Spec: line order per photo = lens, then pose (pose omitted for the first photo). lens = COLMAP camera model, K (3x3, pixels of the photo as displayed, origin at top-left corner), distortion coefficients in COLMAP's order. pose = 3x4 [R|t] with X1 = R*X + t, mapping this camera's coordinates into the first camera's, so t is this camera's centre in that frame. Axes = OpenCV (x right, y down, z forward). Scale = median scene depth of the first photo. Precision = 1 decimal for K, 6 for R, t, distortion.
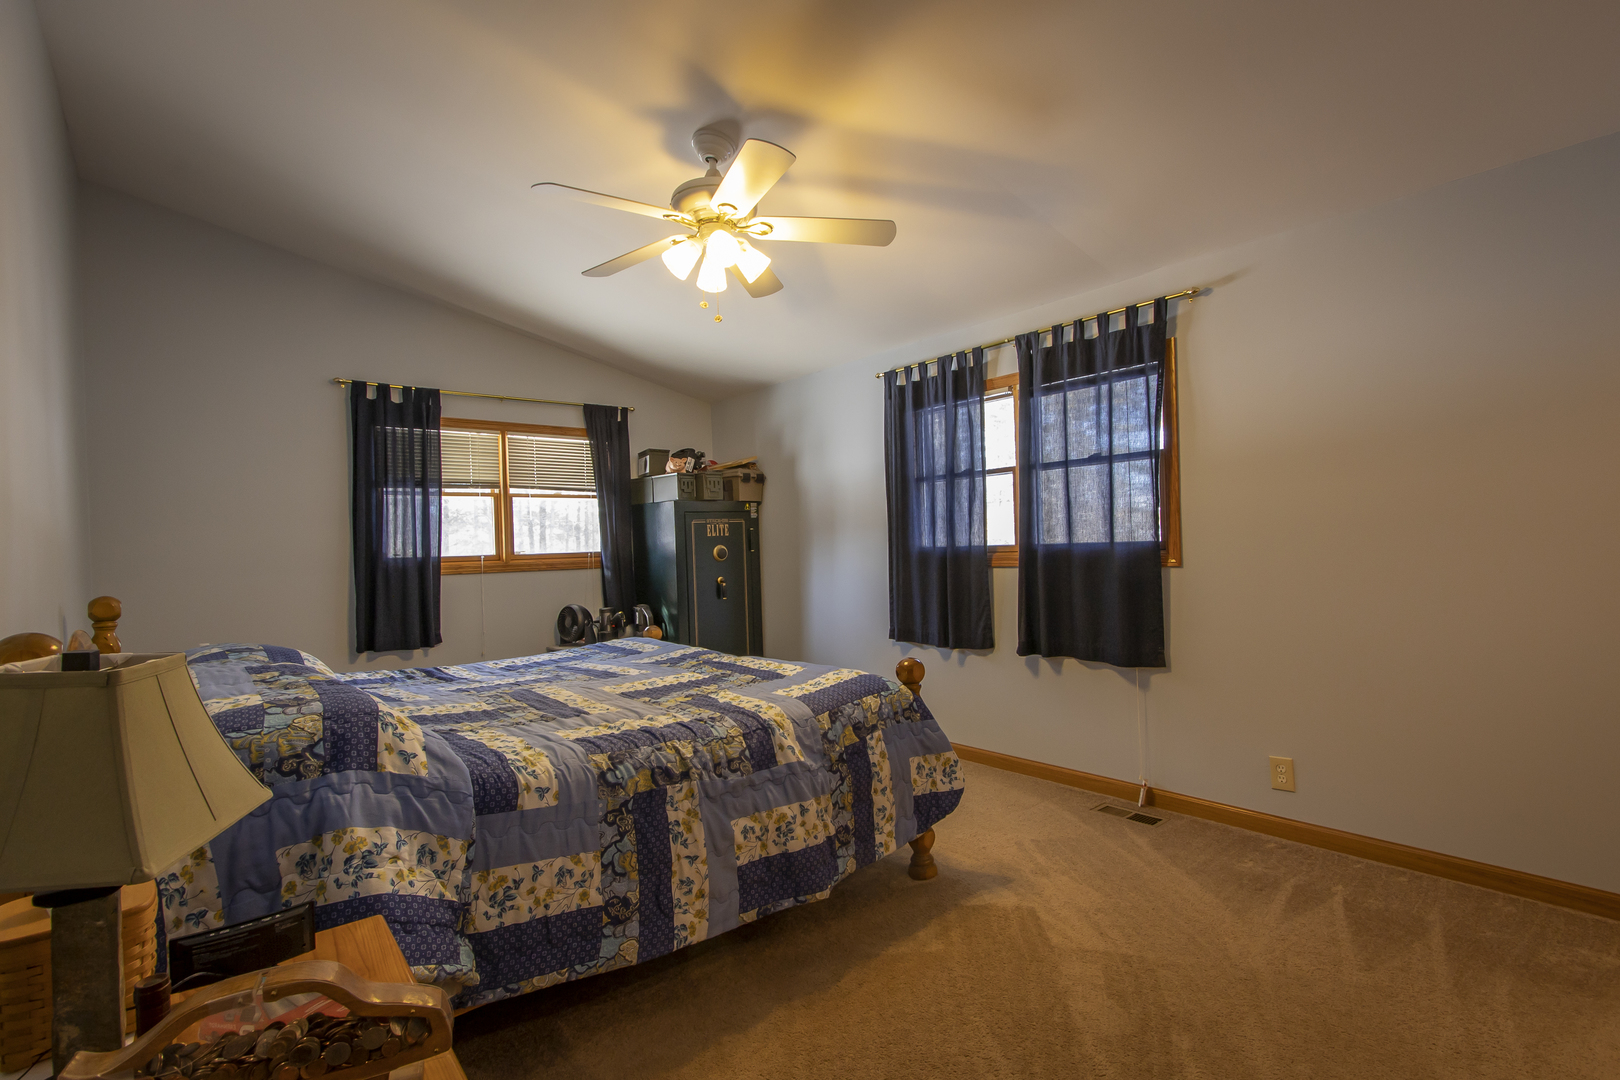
lens RADIAL K [[779.1, 0, 813.0], [0, 779.1, 543.7], [0, 0, 1]] dist [-0.004019, -0.000072]
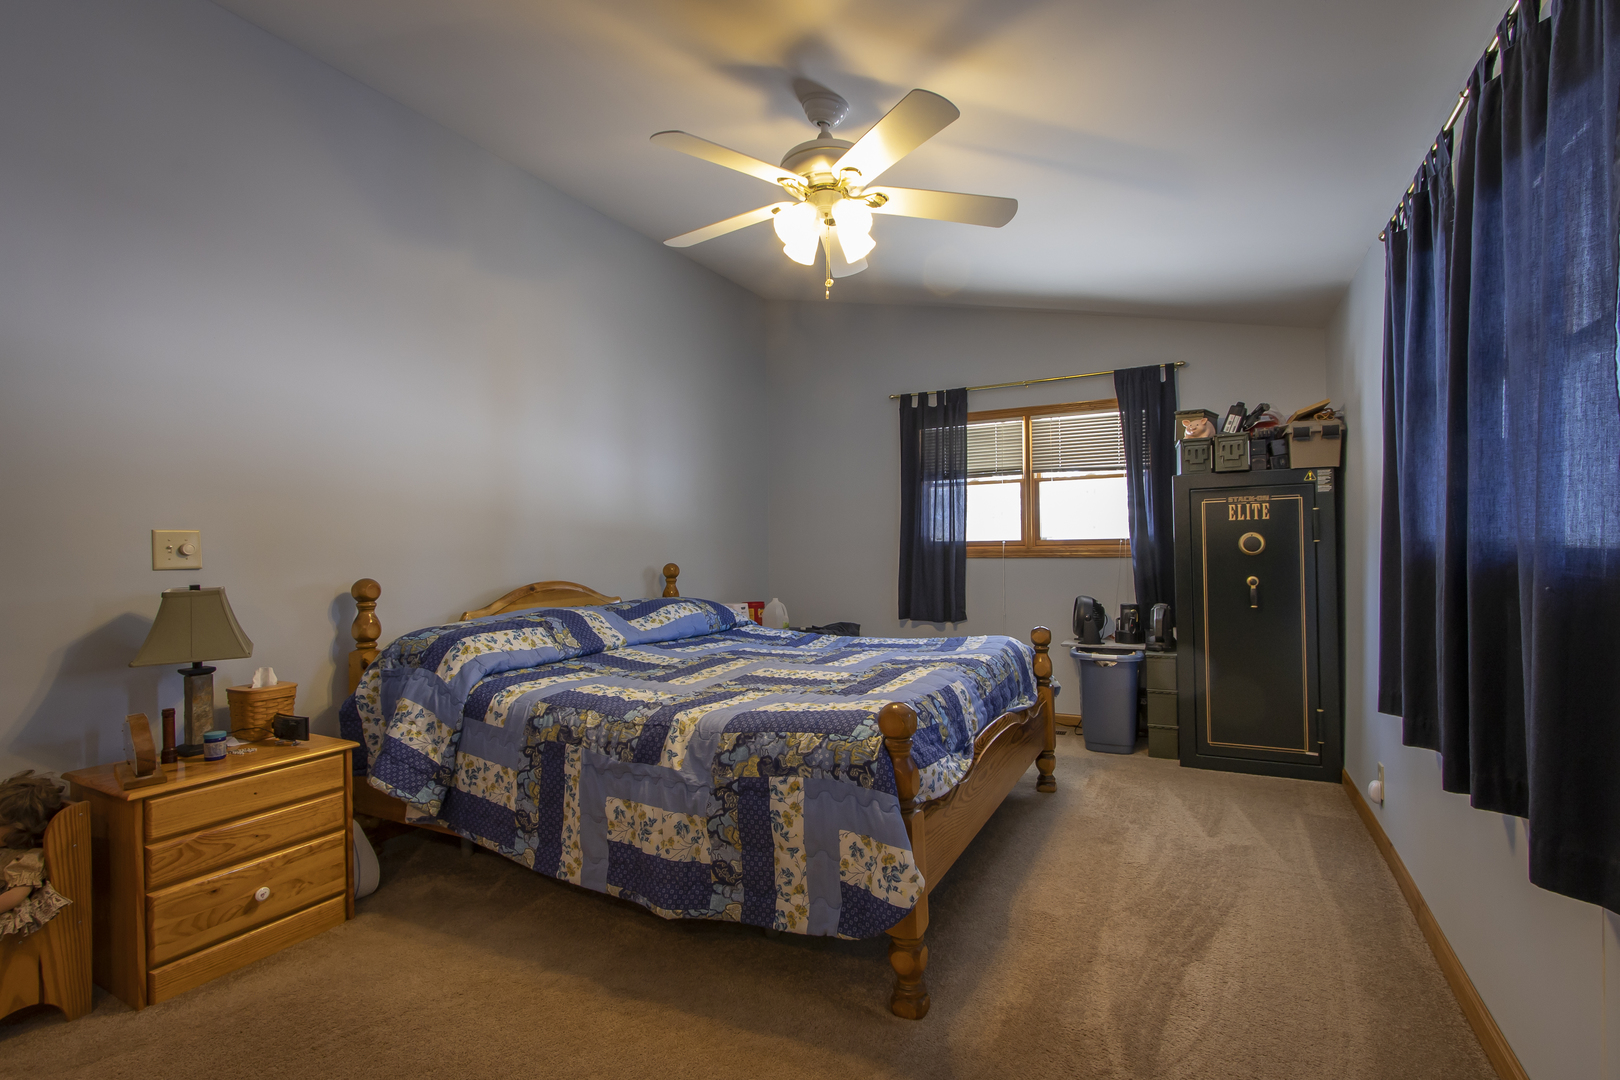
lens RADIAL K [[779.1, 0, 812.3], [0, 779.1, 543.3], [0, 0, 1]] dist [-0.004019, -0.000072]
pose [[0.352954, 0.024632, -0.935316, 0.481930], [0.007260, 0.999551, 0.029063, -0.014006], [0.935612, -0.017048, 0.352617, 0.423471]]
